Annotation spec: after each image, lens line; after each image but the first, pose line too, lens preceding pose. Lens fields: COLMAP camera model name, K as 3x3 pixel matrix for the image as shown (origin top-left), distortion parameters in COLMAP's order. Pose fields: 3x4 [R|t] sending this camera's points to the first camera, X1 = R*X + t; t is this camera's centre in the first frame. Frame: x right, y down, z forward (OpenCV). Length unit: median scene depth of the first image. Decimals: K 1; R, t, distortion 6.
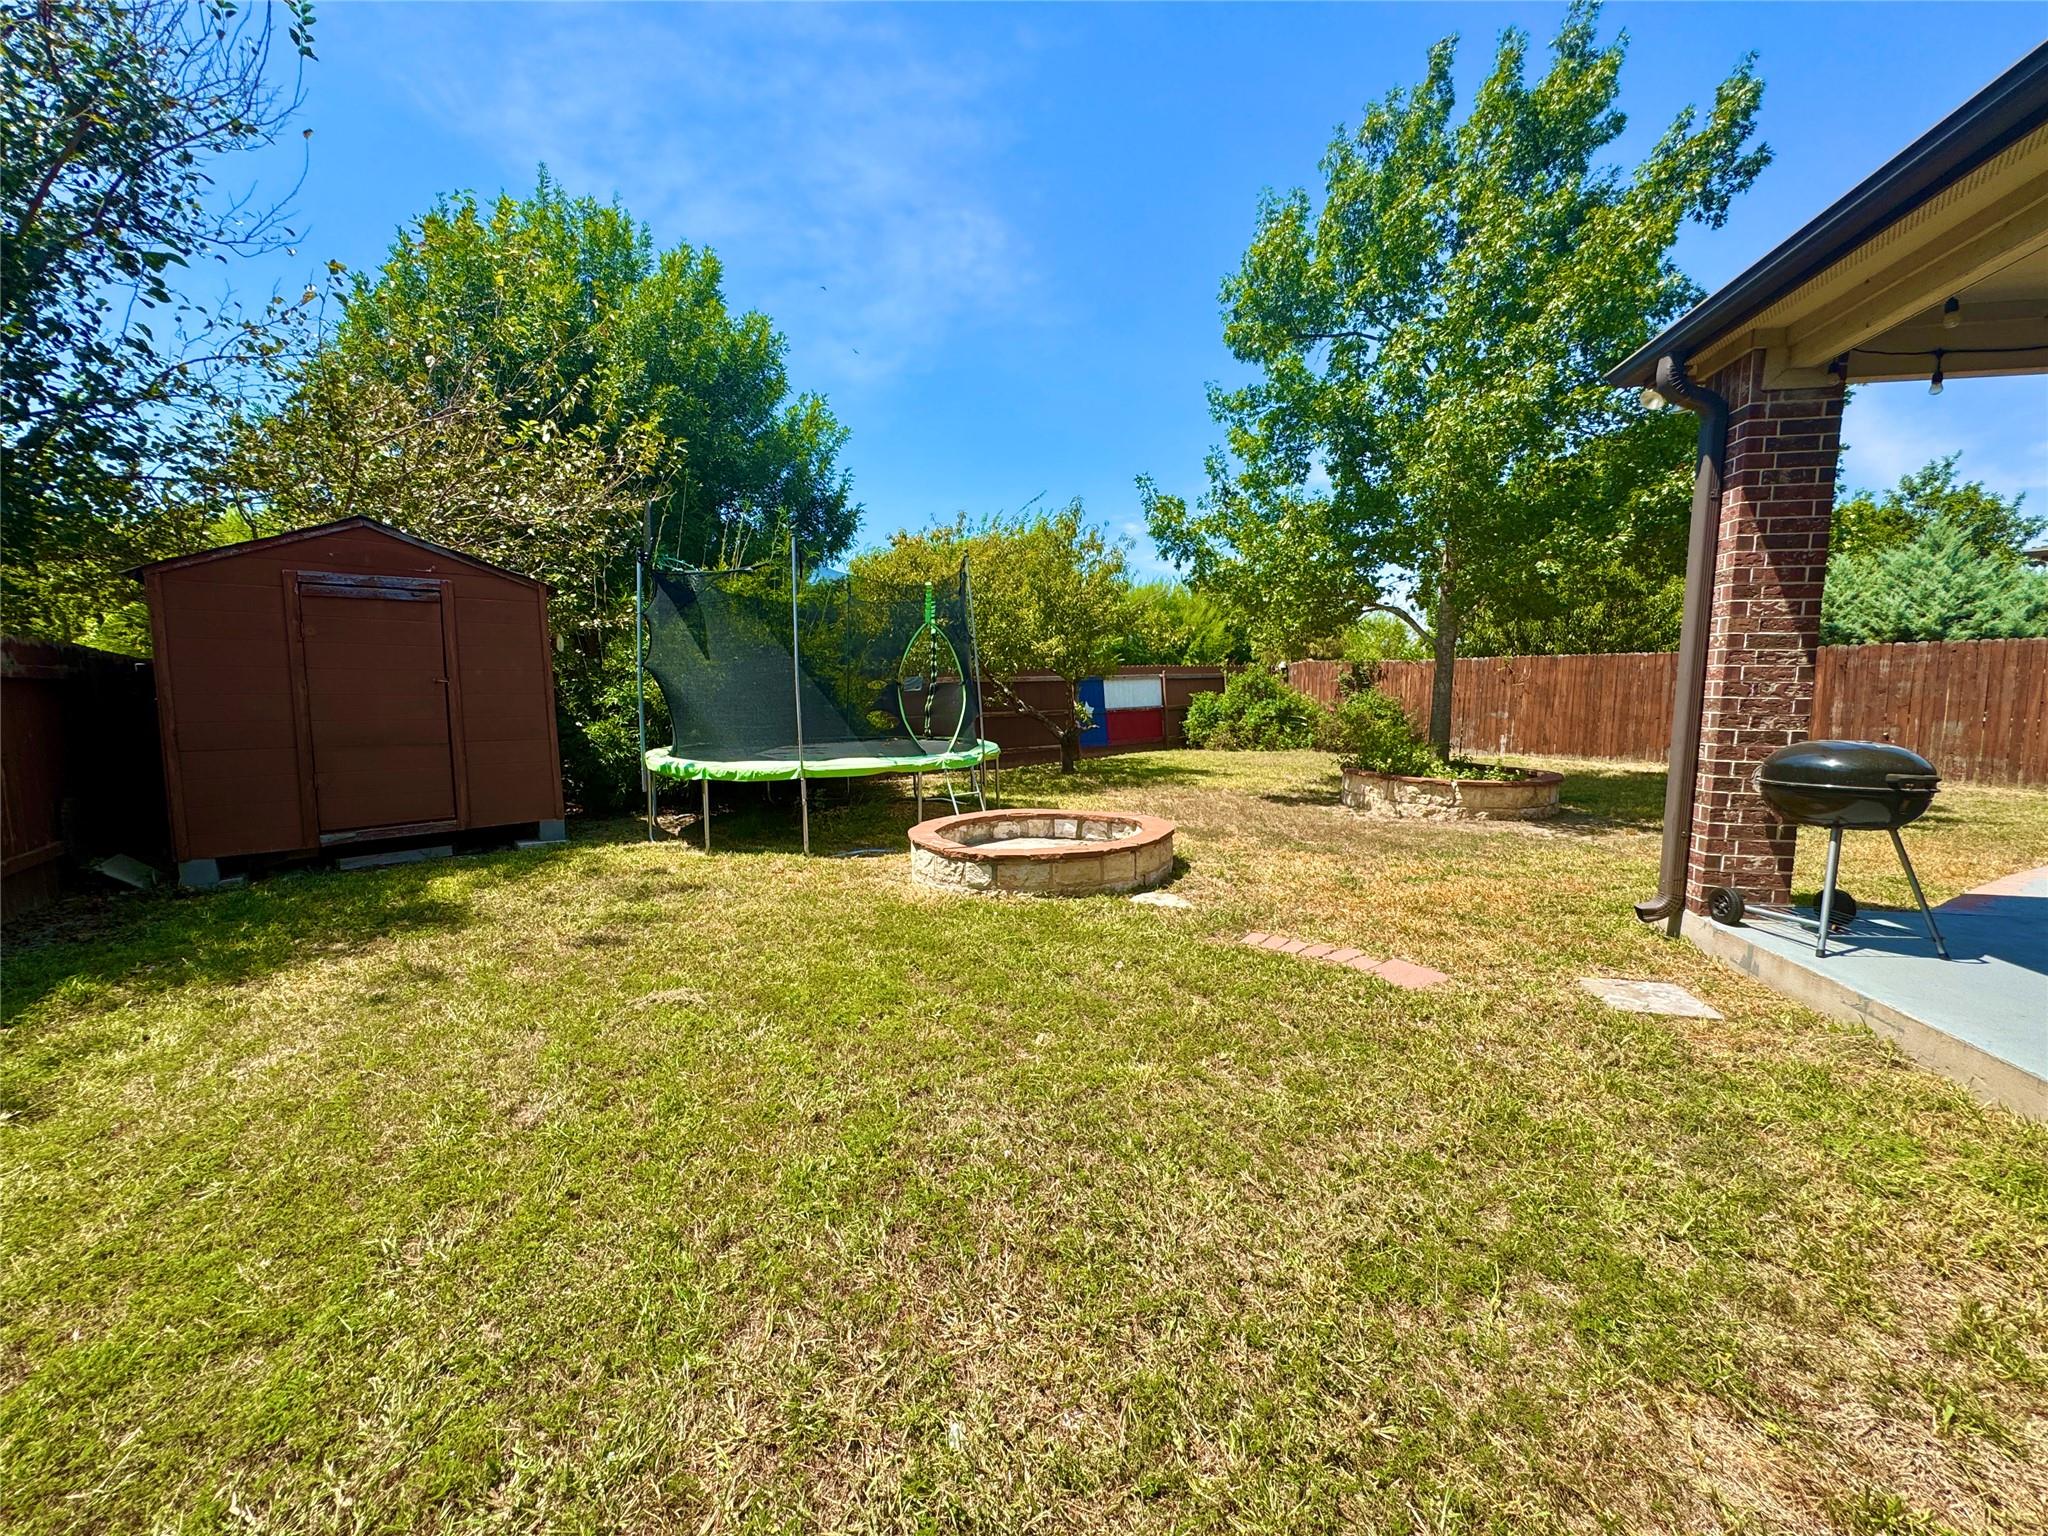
lens RADIAL K [[822.2, 0, 1023.3], [0, 822.2, 770.1], [0, 0, 1]] dist [-0.000213, 0.000948]
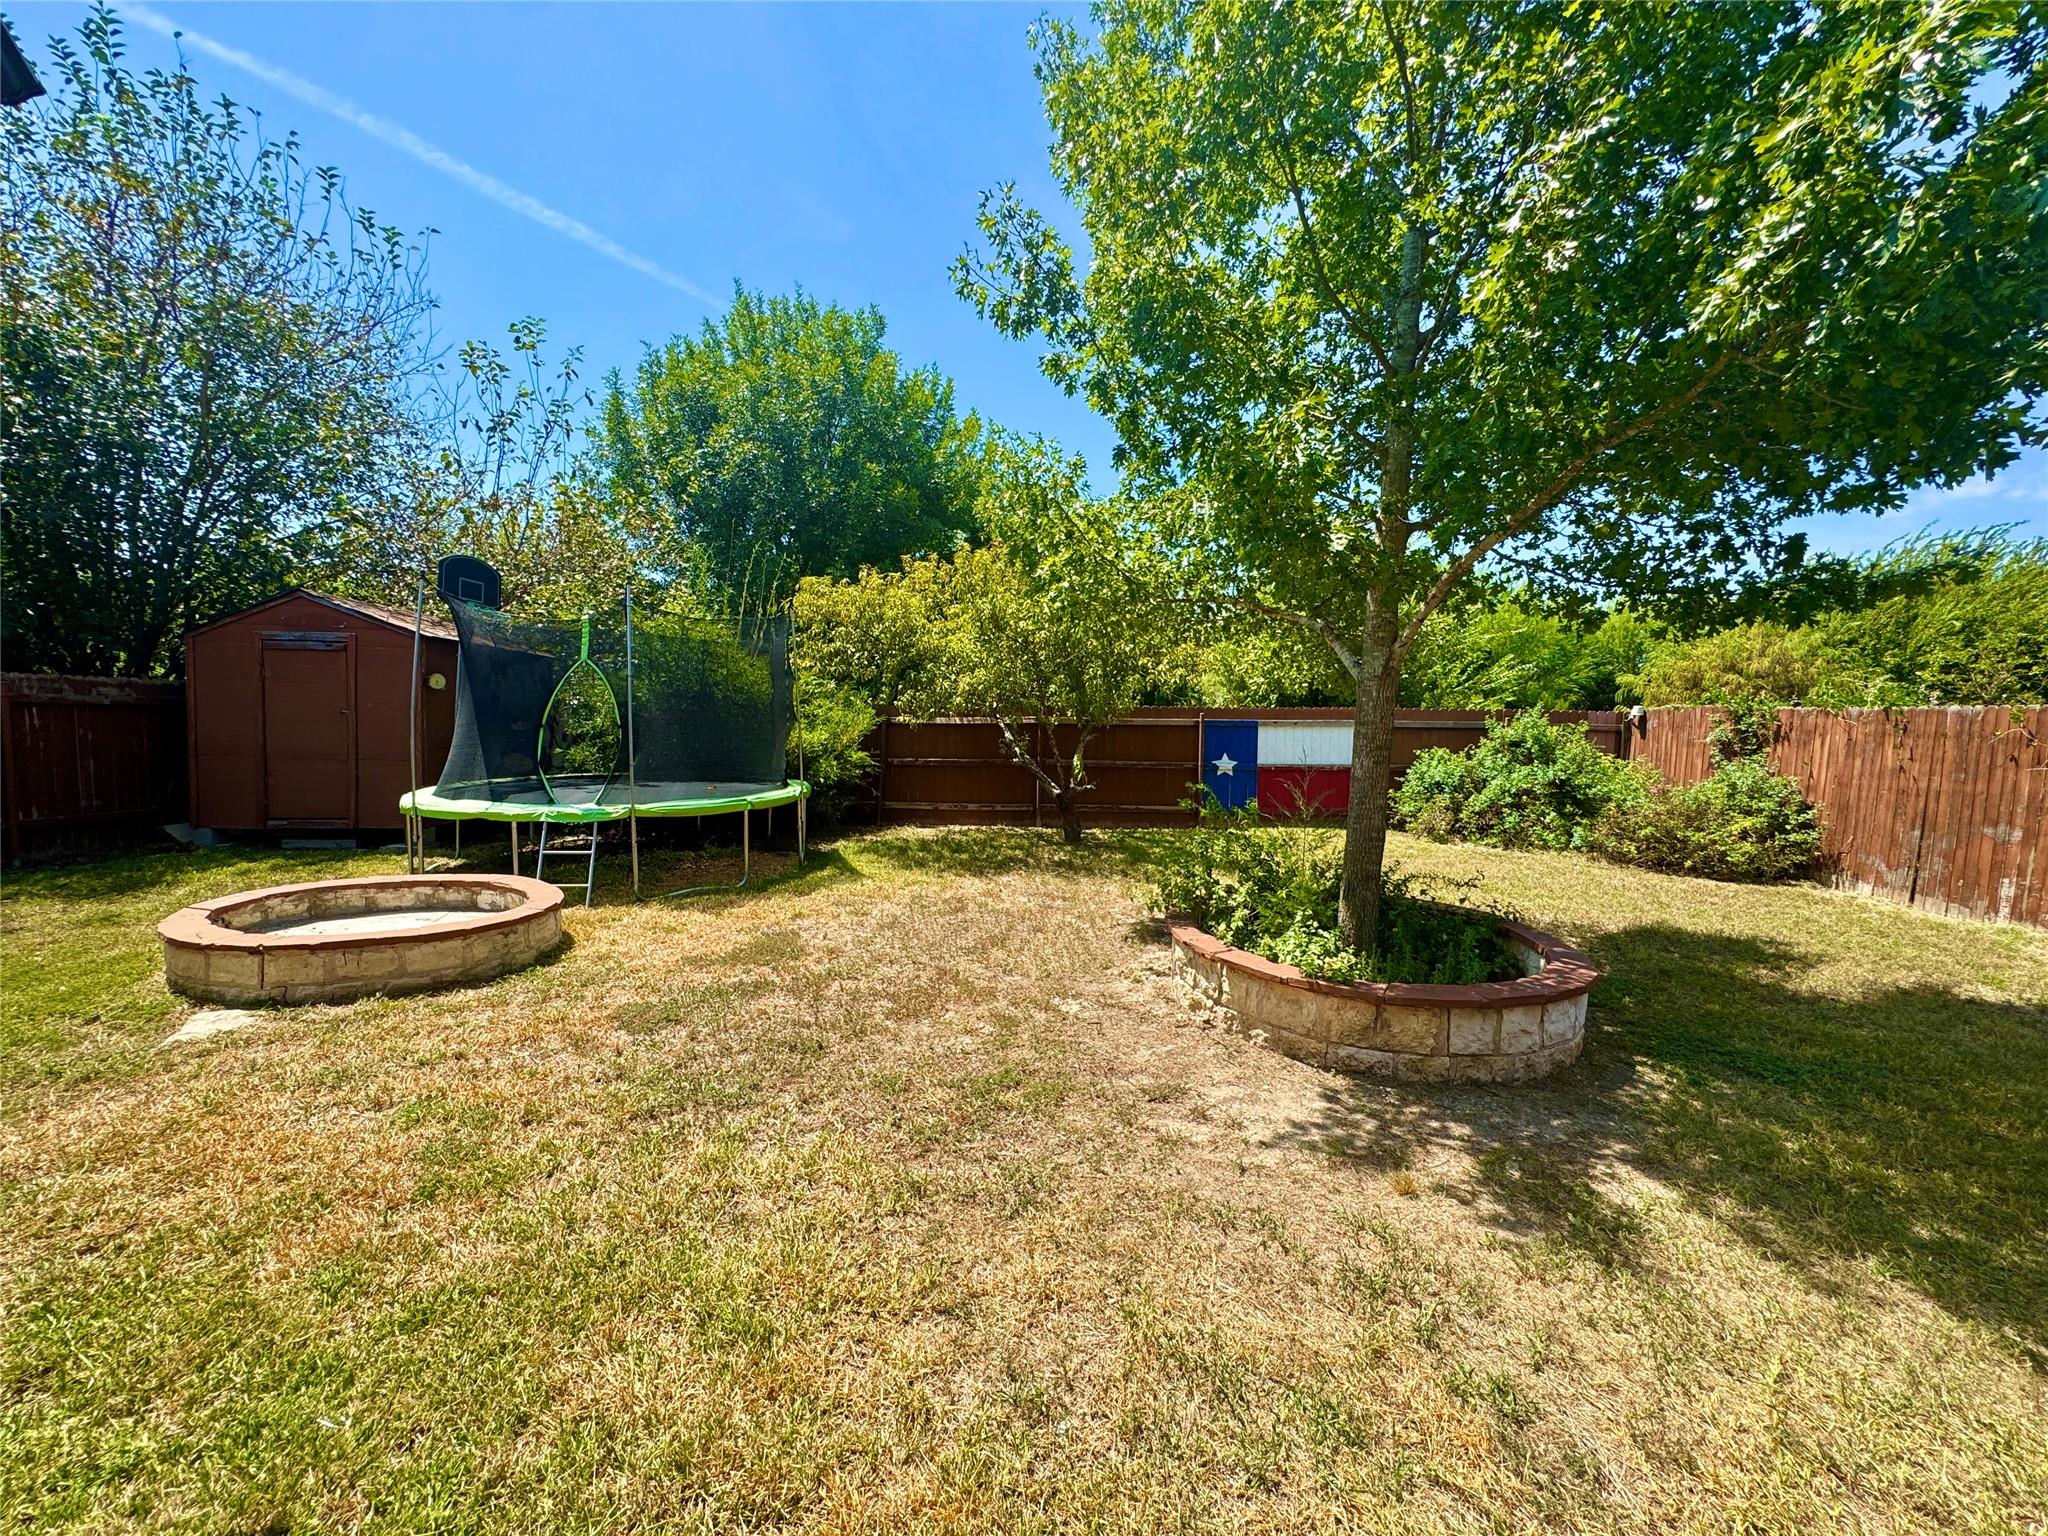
lens RADIAL K [[822.2, 0, 1022.8], [0, 822.2, 768.2], [0, 0, 1]] dist [-0.000213, 0.000948]
pose [[0.781735, 0.065586, -0.620152, 0.397983], [-0.090512, 0.995857, -0.008776, -0.045563], [0.617007, 0.062992, 0.784432, 0.284421]]
